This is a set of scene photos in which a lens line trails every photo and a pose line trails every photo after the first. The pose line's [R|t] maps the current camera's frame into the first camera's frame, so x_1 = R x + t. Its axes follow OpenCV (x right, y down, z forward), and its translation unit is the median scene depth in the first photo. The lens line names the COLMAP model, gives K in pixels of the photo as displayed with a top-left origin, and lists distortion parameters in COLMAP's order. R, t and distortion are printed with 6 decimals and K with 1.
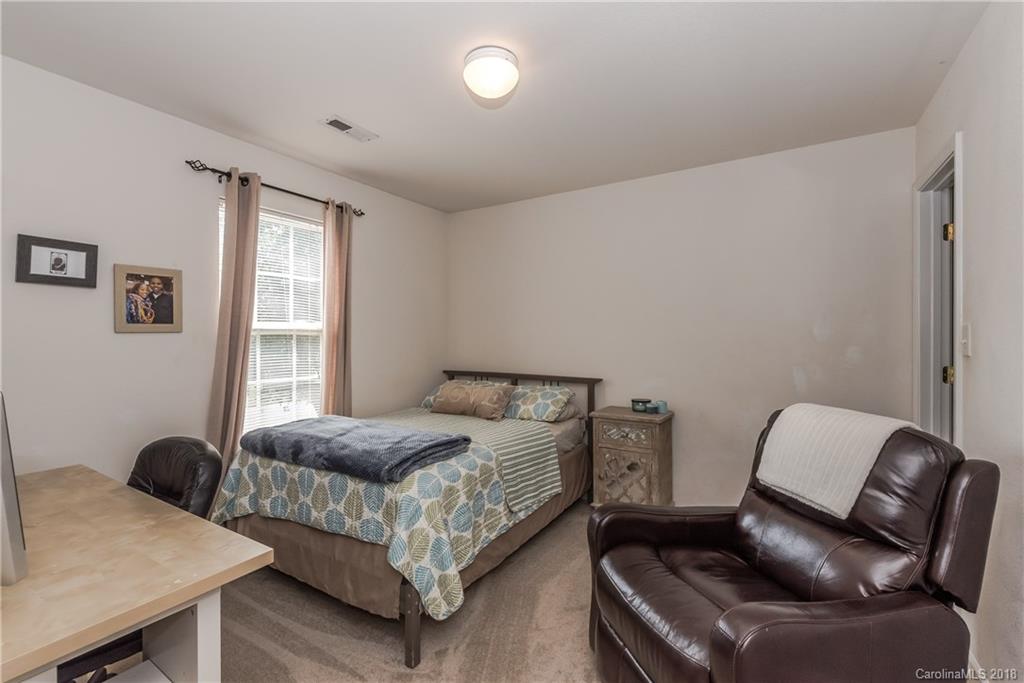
lens RADIAL K [[444.4, 0, 515.6], [0, 444.4, 335.3], [0, 0, 1]] dist [0.000726, -0.000854]
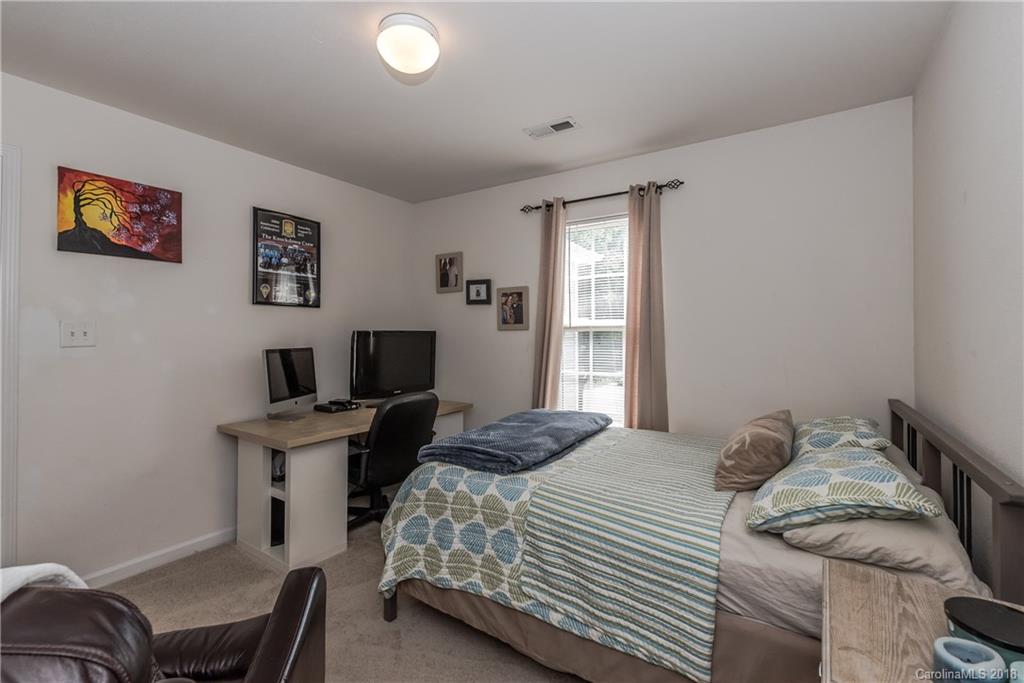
lens RADIAL K [[444.4, 0, 513.7], [0, 444.4, 335.5], [0, 0, 1]] dist [0.000726, -0.000854]
pose [[-0.025438, 0.005711, -0.999660, 0.698366], [-0.004469, 0.999973, 0.005826, 0.003585], [0.999666, 0.004616, -0.025412, 1.044296]]
